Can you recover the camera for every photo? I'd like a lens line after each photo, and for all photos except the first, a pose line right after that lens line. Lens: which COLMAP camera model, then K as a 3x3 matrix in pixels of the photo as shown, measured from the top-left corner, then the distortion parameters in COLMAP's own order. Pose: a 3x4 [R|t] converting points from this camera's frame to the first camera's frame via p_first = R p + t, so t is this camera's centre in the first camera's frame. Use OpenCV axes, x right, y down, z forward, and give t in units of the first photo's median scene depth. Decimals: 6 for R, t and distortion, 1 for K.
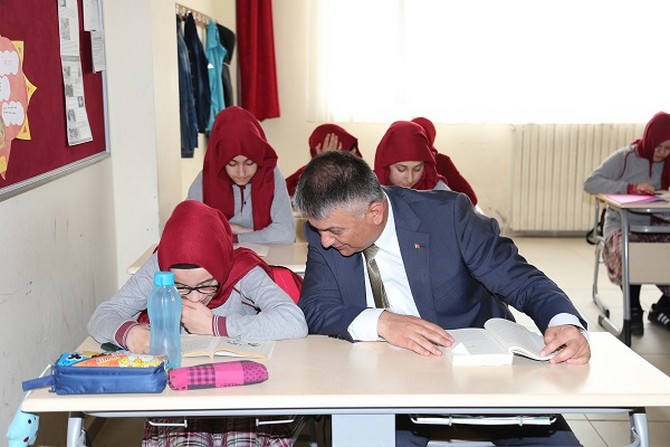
lens RADIAL K [[878.7, 0, 335.0], [0, 878.7, 223.5], [0, 0, 1]] dist [0.120061, -0.011849]
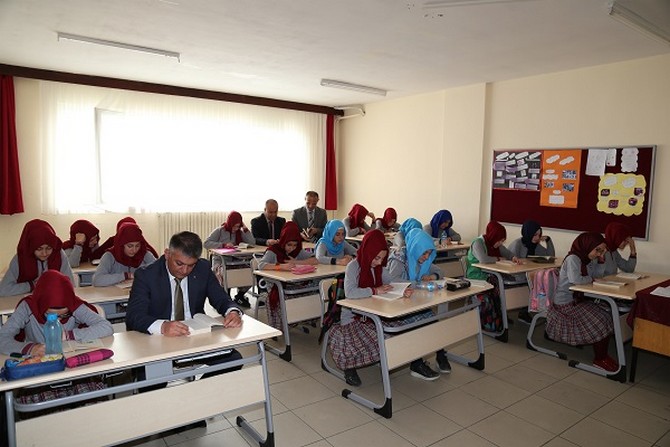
lens RADIAL K [[470.7, 0, 335.9], [0, 470.7, 209.5], [0, 0, 1]] dist [-0.027968, 0.005745]
pose [[0.812140, -0.011908, 0.583340, -0.181717], [0.061839, 0.995917, -0.065765, -0.047881], [-0.580176, 0.089483, 0.809561, -0.190993]]
